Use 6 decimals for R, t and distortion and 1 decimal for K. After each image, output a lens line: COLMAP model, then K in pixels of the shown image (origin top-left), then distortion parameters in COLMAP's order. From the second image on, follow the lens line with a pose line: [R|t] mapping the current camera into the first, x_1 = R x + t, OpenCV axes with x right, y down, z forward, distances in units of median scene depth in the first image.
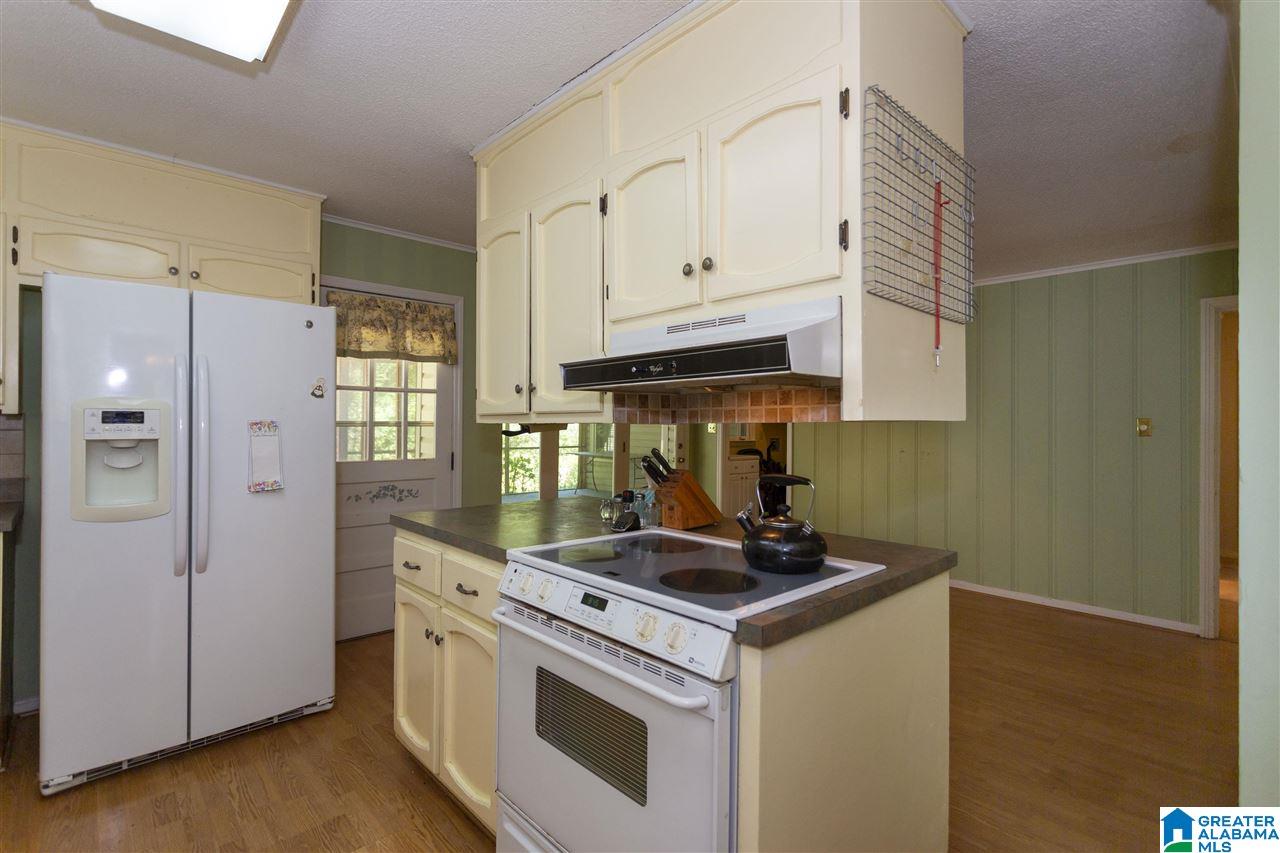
lens RADIAL K [[596.6, 0, 640.0], [0, 596.6, 426.5], [0, 0, 1]] dist [0.002185, 0.000292]
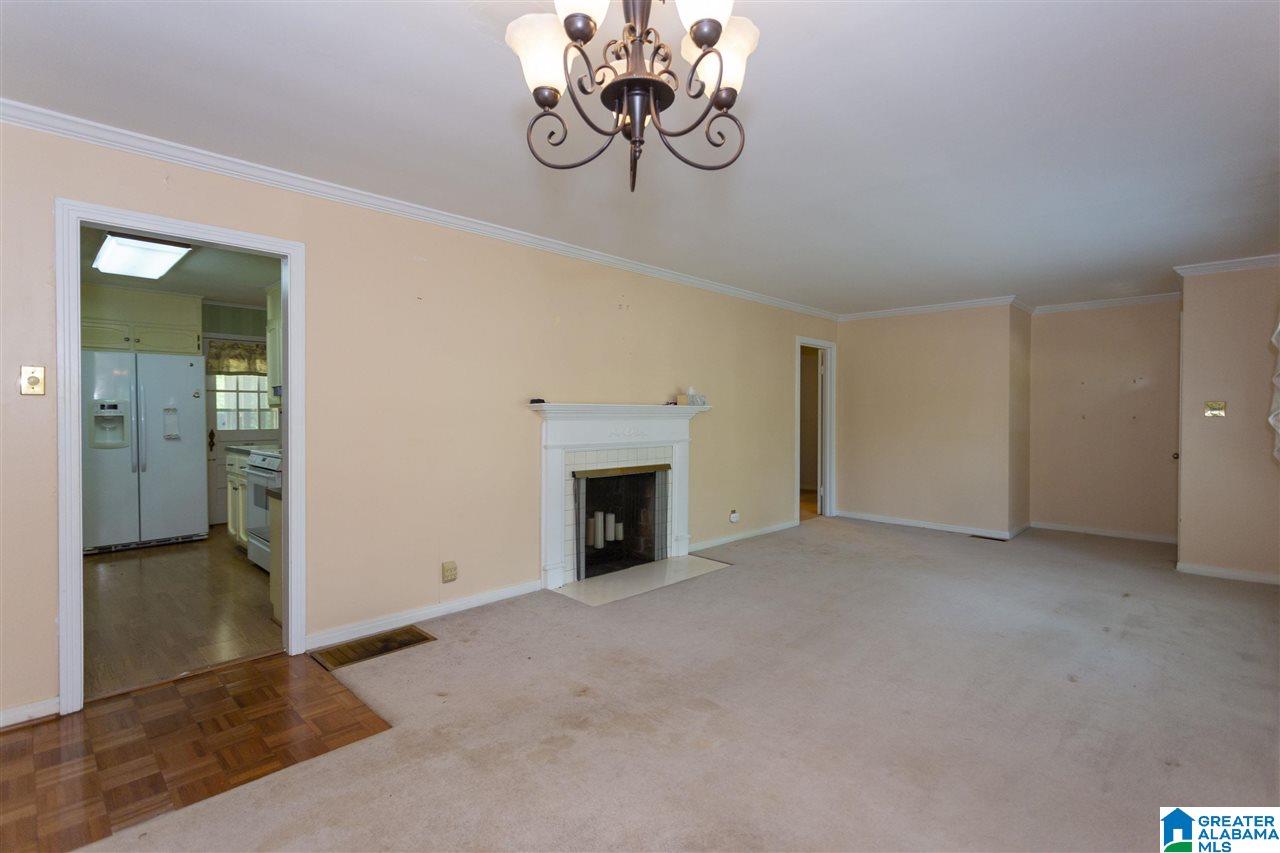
lens RADIAL K [[596.6, 0, 640.0], [0, 596.6, 426.5], [0, 0, 1]] dist [0.002185, 0.000292]
pose [[0.998329, -0.011775, 0.056569, 0.936922], [0.010617, 0.999729, 0.020736, 0.029134], [-0.056798, -0.020101, 0.998183, -1.256799]]
